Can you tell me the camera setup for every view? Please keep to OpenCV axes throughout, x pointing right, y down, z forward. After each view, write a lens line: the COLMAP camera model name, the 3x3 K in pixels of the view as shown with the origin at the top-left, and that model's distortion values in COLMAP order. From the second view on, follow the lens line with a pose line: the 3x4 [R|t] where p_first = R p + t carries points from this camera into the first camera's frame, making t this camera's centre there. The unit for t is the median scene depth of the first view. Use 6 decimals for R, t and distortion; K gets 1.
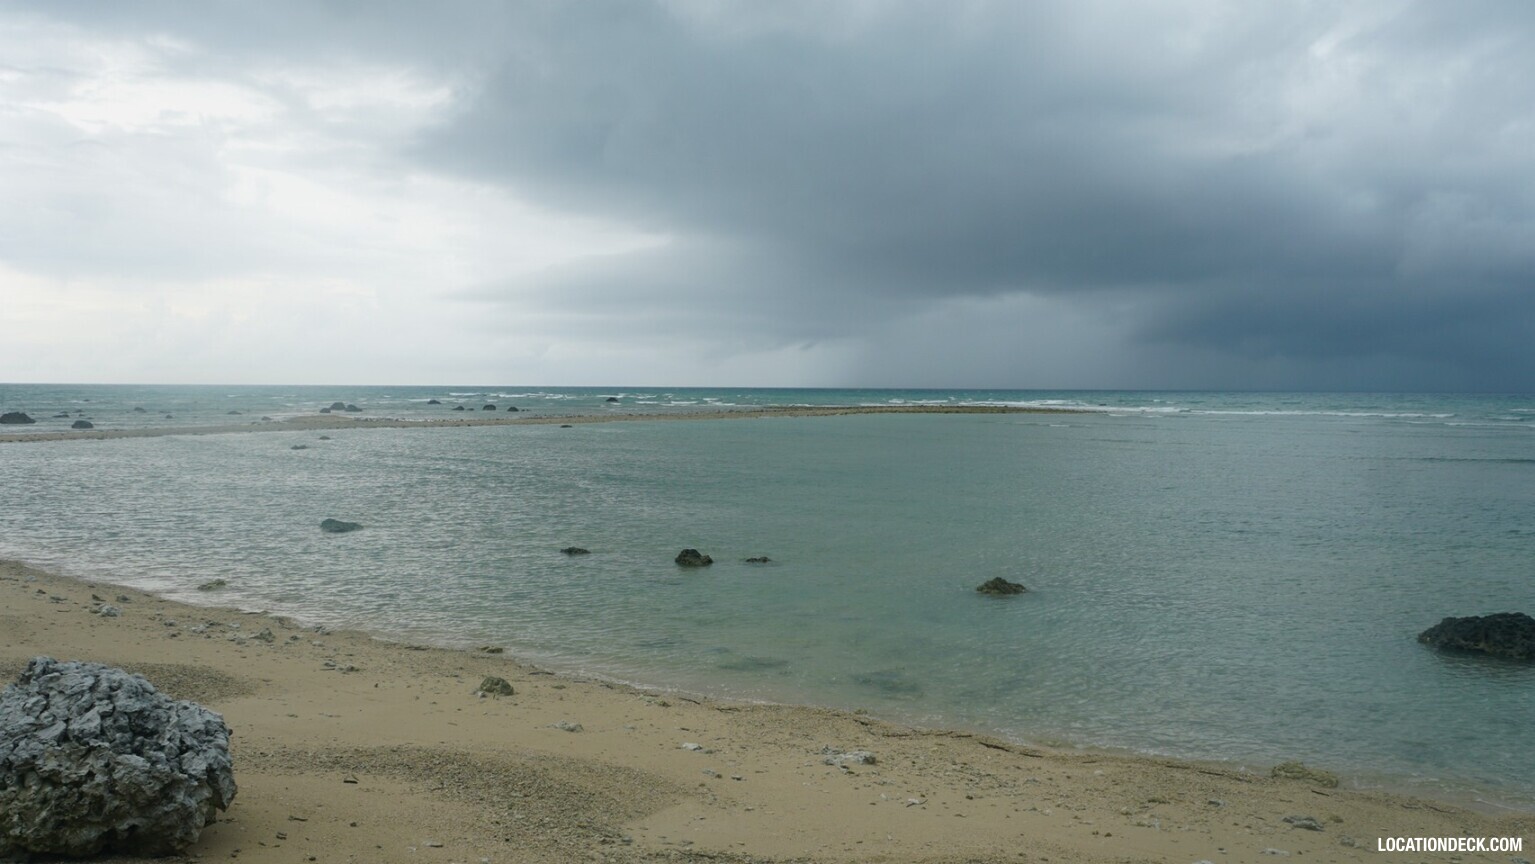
lens RADIAL K [[1286.1, 0, 761.6], [0, 1286.1, 433.1], [0, 0, 1]] dist [-0.160932, 0.168406]
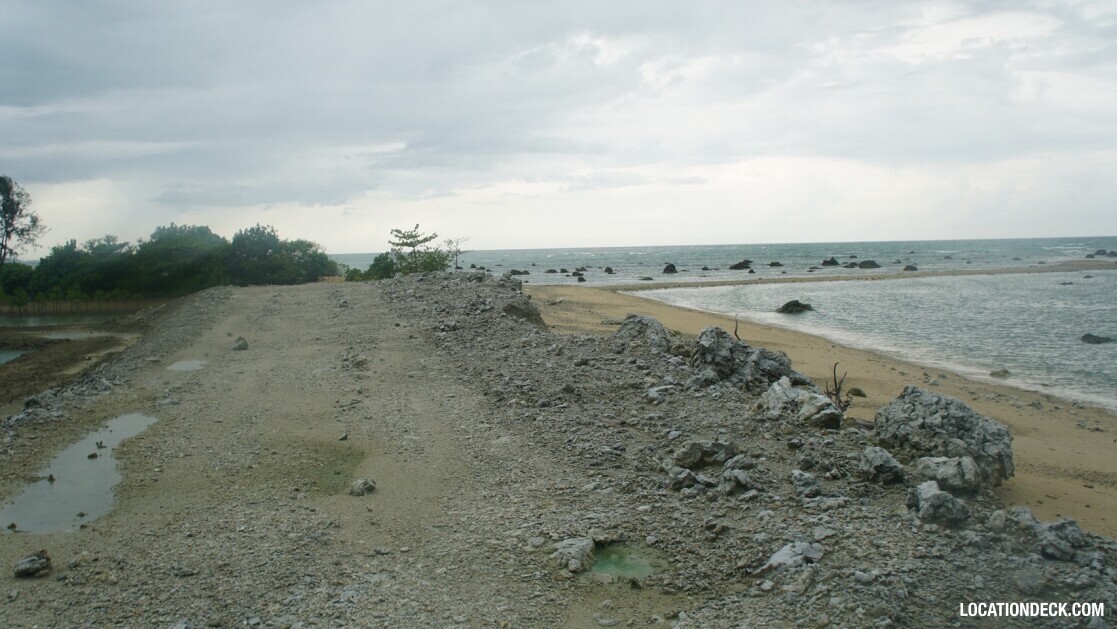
lens RADIAL K [[935.9, 0, 554.2], [0, 935.9, 315.3], [0, 0, 1]] dist [-0.160932, 0.168406]
pose [[0.645962, 0.032530, -0.762676, 0.125826], [0.001487, 0.999036, 0.043870, 0.016141], [0.763368, -0.029472, 0.645291, -0.311129]]
